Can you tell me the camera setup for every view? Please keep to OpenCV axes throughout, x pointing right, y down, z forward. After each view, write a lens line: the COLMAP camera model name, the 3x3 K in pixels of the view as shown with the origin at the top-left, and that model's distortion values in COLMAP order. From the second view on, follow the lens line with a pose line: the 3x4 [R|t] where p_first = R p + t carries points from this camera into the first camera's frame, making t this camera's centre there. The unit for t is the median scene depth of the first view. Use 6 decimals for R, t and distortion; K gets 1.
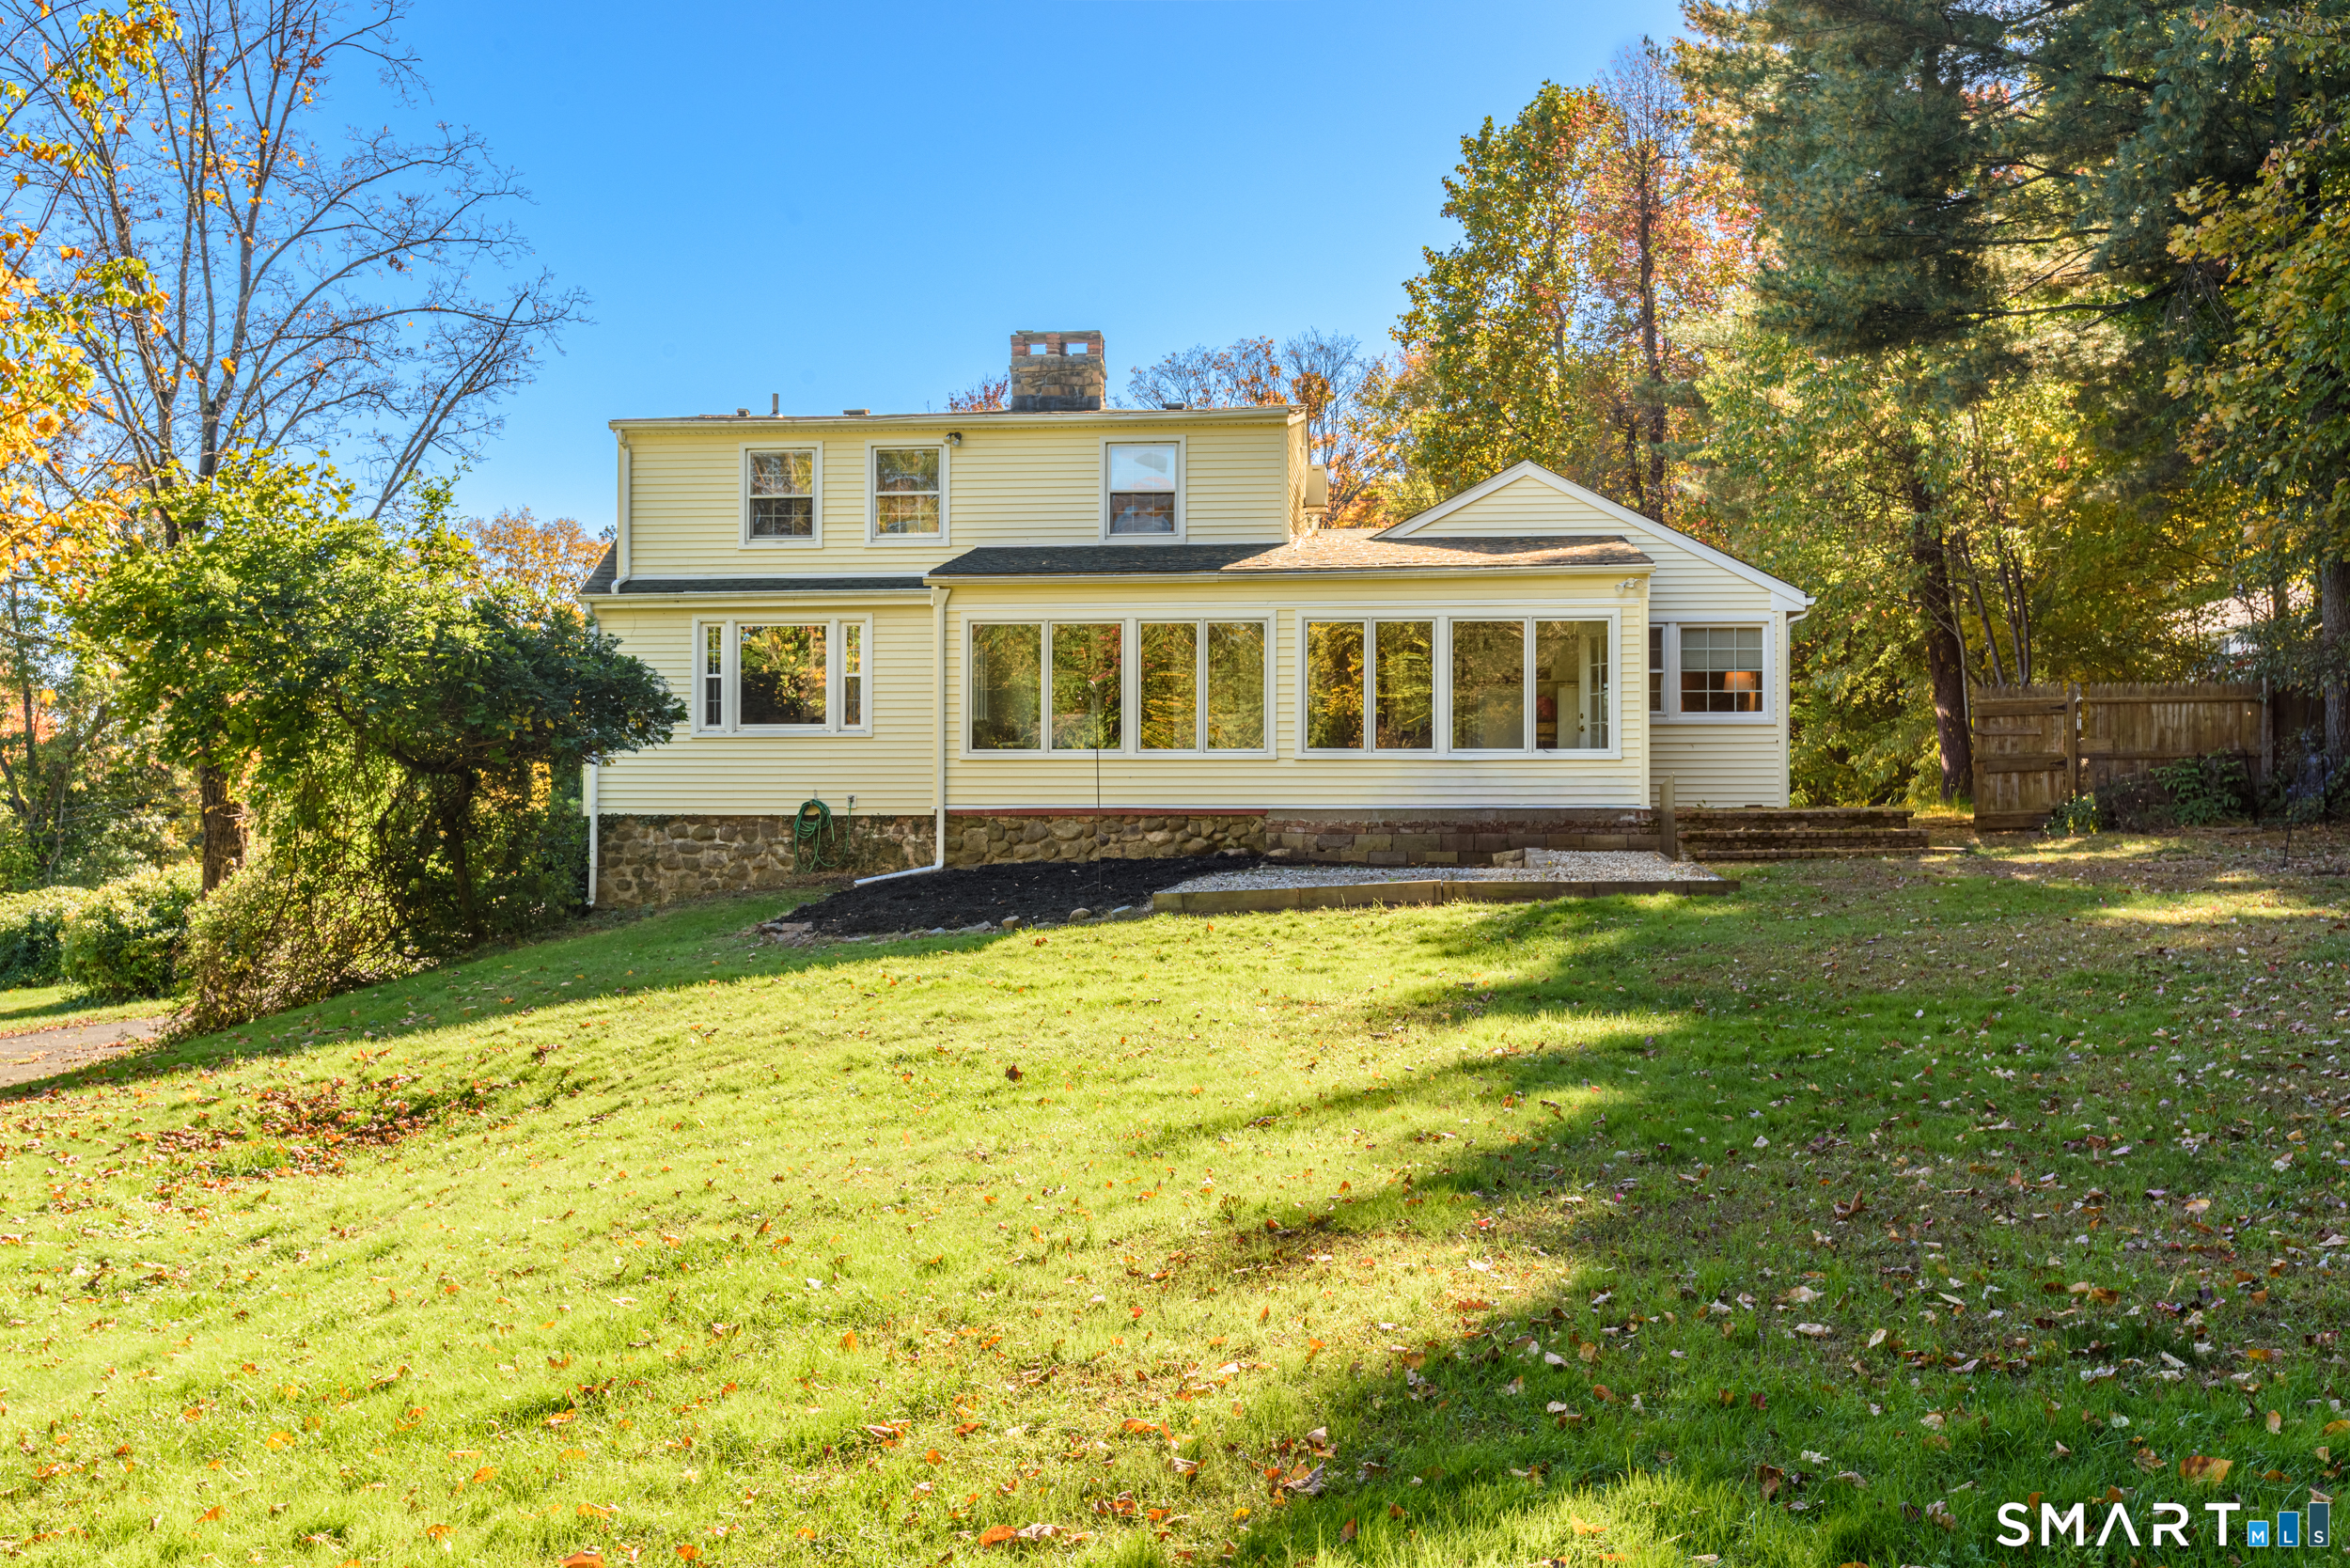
lens RADIAL K [[2347.2, 0, 1174.7], [0, 2347.2, 785.0], [0, 0, 1]] dist [0.042700, 0.000000]
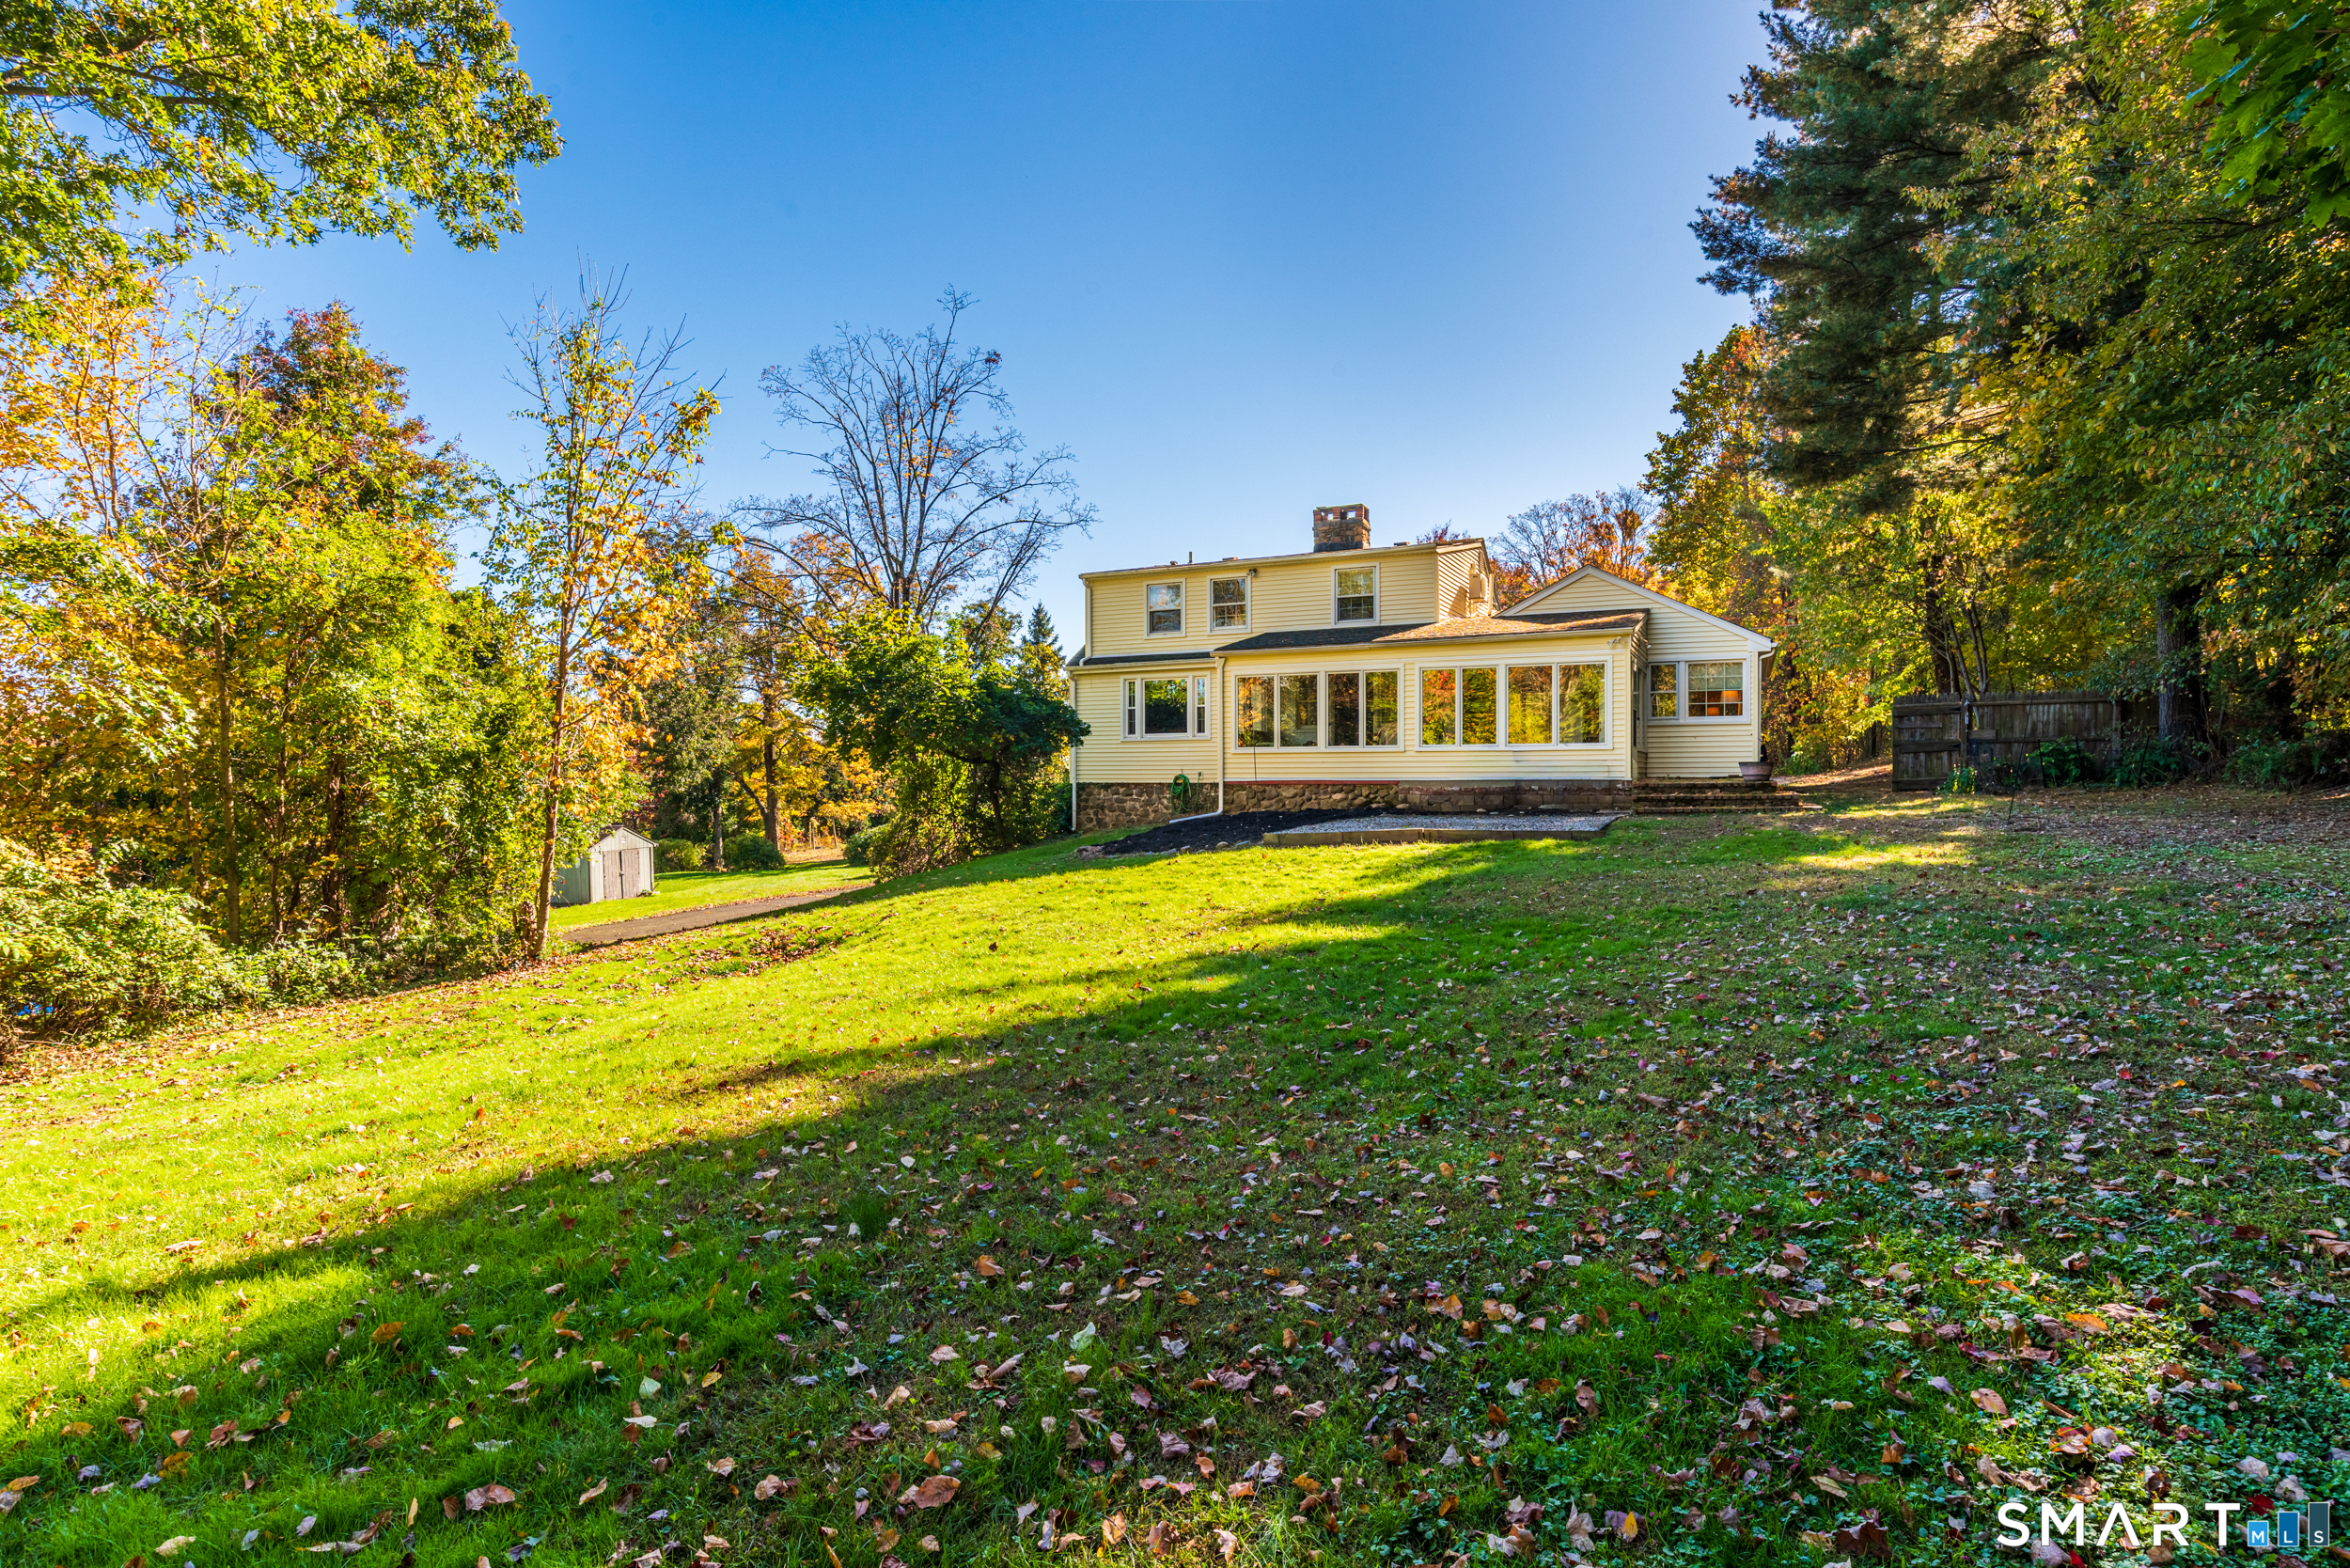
lens RADIAL K [[1261.3, 0, 1174.7], [0, 1261.3, 778.6], [0, 0, 1]] dist [-0.006446, 0.000629]
pose [[0.936985, -0.003223, -0.349355, 0.186449], [0.011326, 0.999712, 0.021153, -0.011112], [0.349186, -0.023777, 0.936752, 0.072450]]
